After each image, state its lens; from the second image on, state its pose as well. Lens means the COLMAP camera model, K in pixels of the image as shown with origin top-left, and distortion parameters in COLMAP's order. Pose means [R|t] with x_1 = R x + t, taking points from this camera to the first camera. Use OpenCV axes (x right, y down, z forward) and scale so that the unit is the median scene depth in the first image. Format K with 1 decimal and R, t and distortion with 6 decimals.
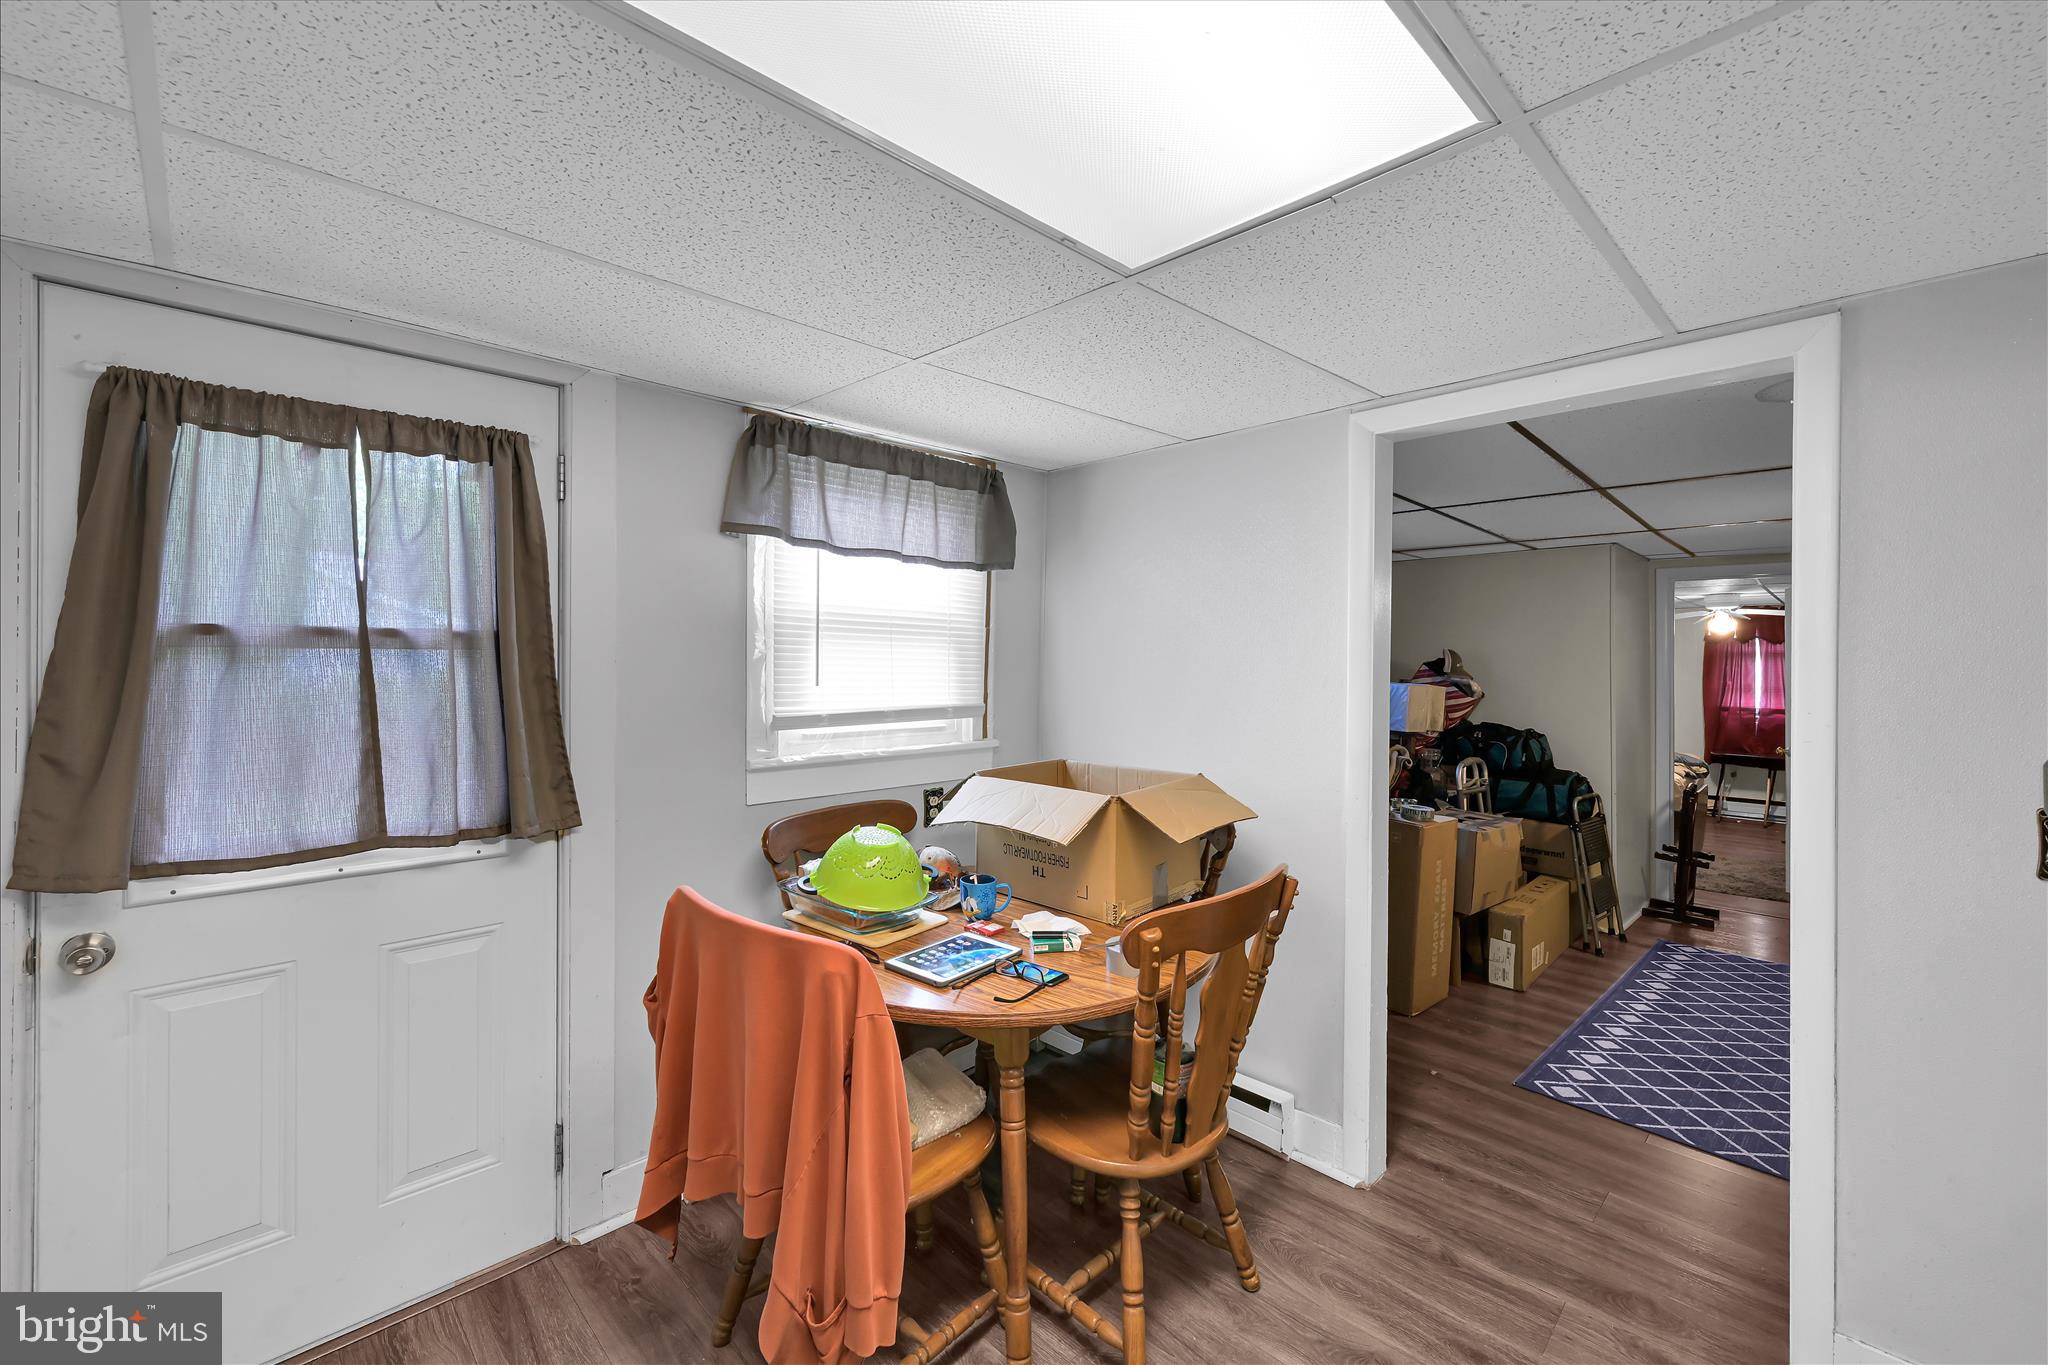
lens RADIAL K [[858.3, 0, 1026.6], [0, 858.3, 655.4], [0, 0, 1]] dist [0.000500, 0.000139]
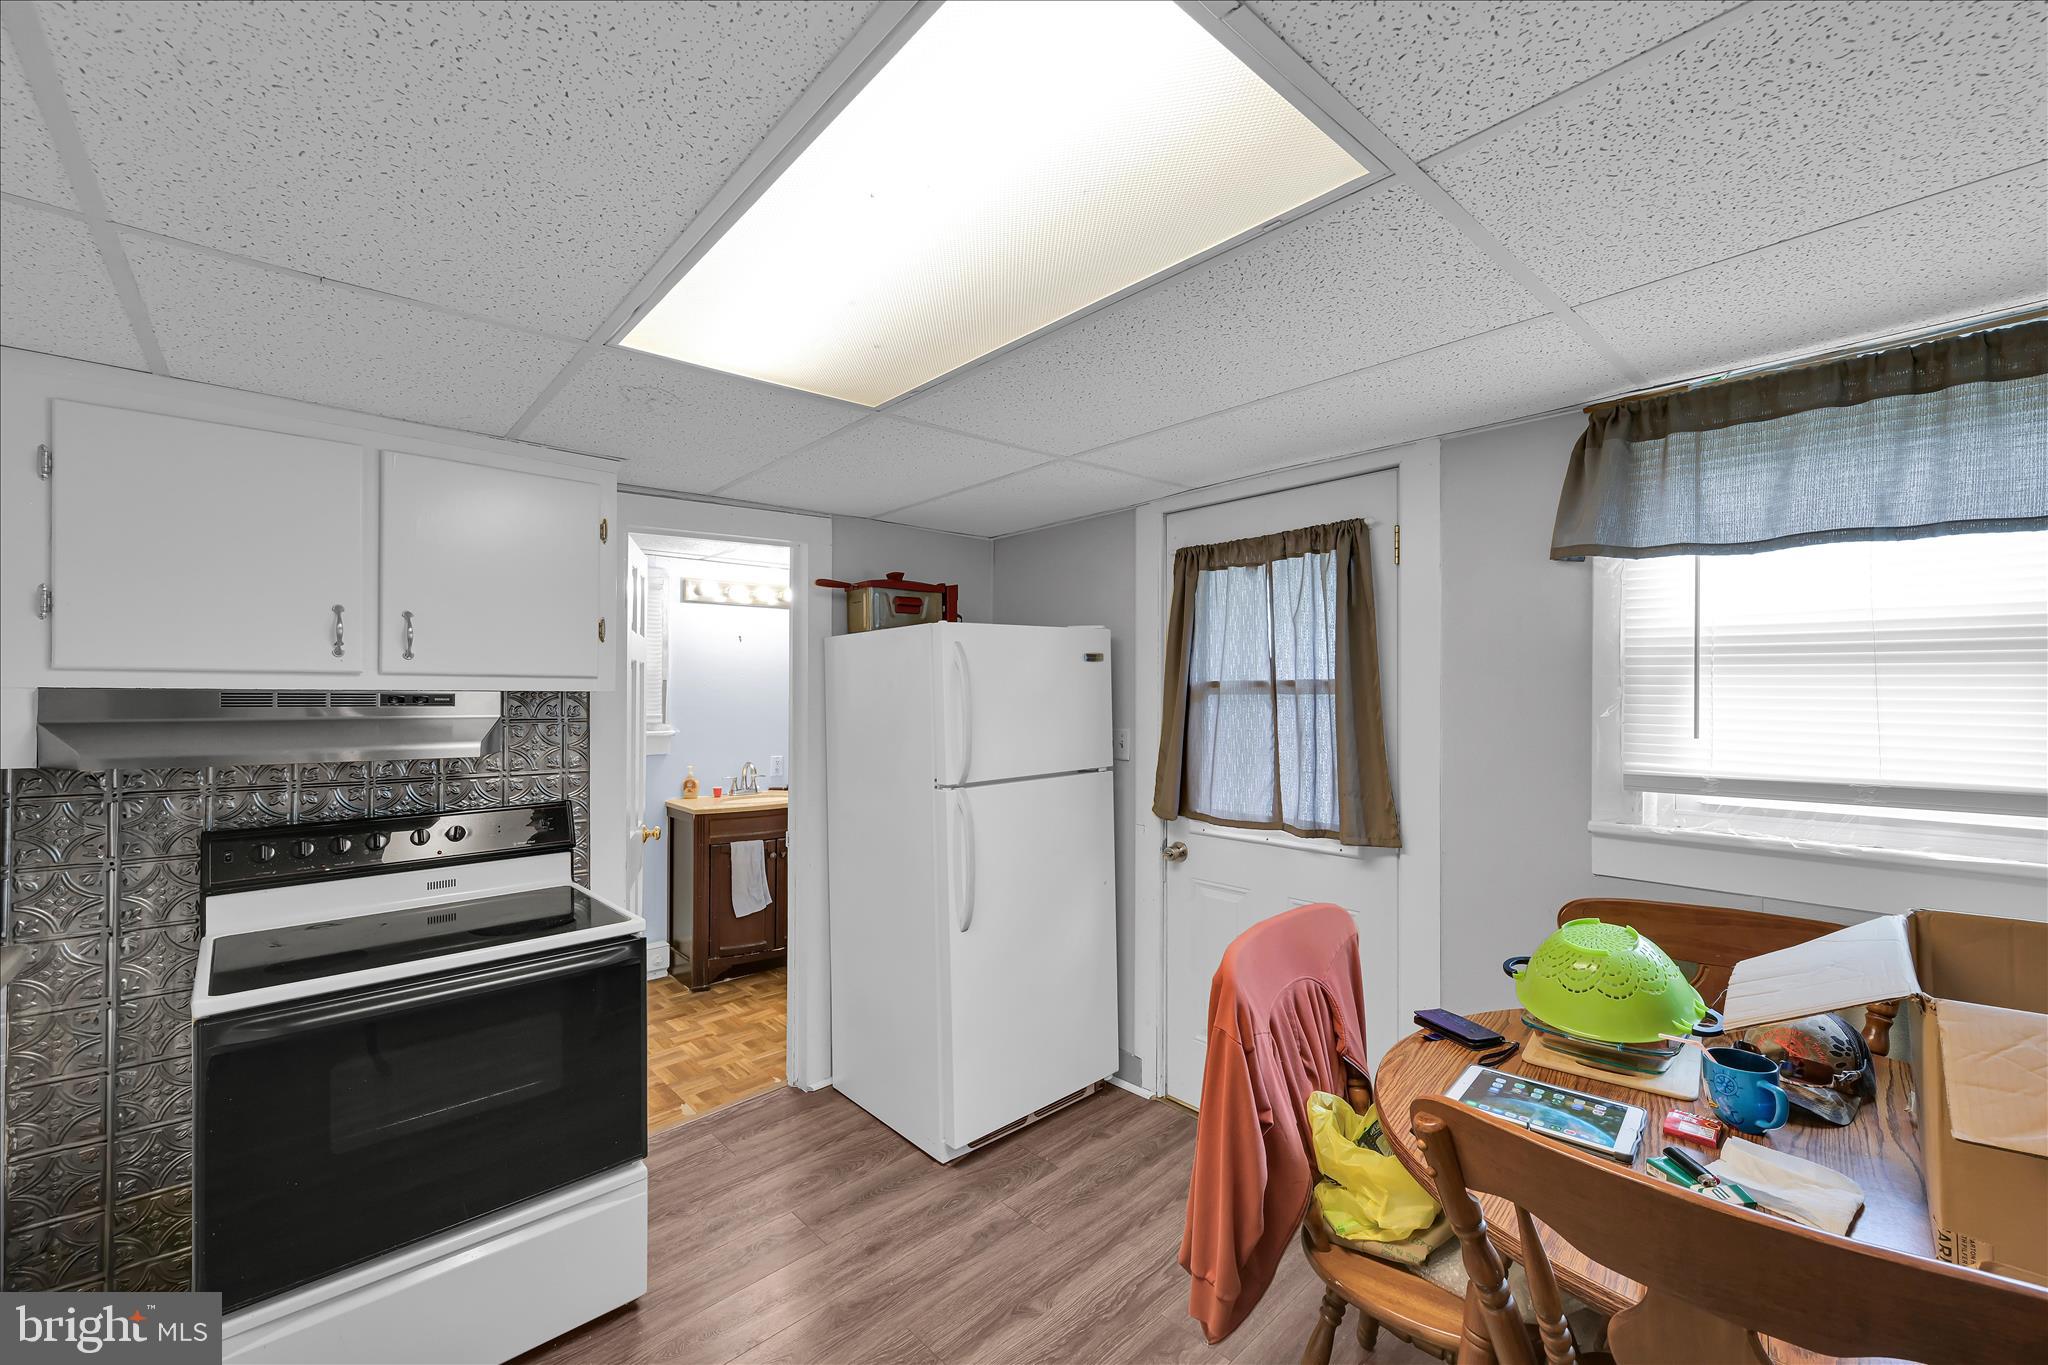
lens RADIAL K [[802.4, 0, 1013.4], [0, 802.4, 700.7], [0, 0, 1]] dist [0.000400, 0.000092]
pose [[-0.038874, 0.000681, -0.999244, 0.598616], [0.003918, 0.999992, 0.000529, 0.000677], [0.999236, -0.003894, -0.038876, 0.556973]]
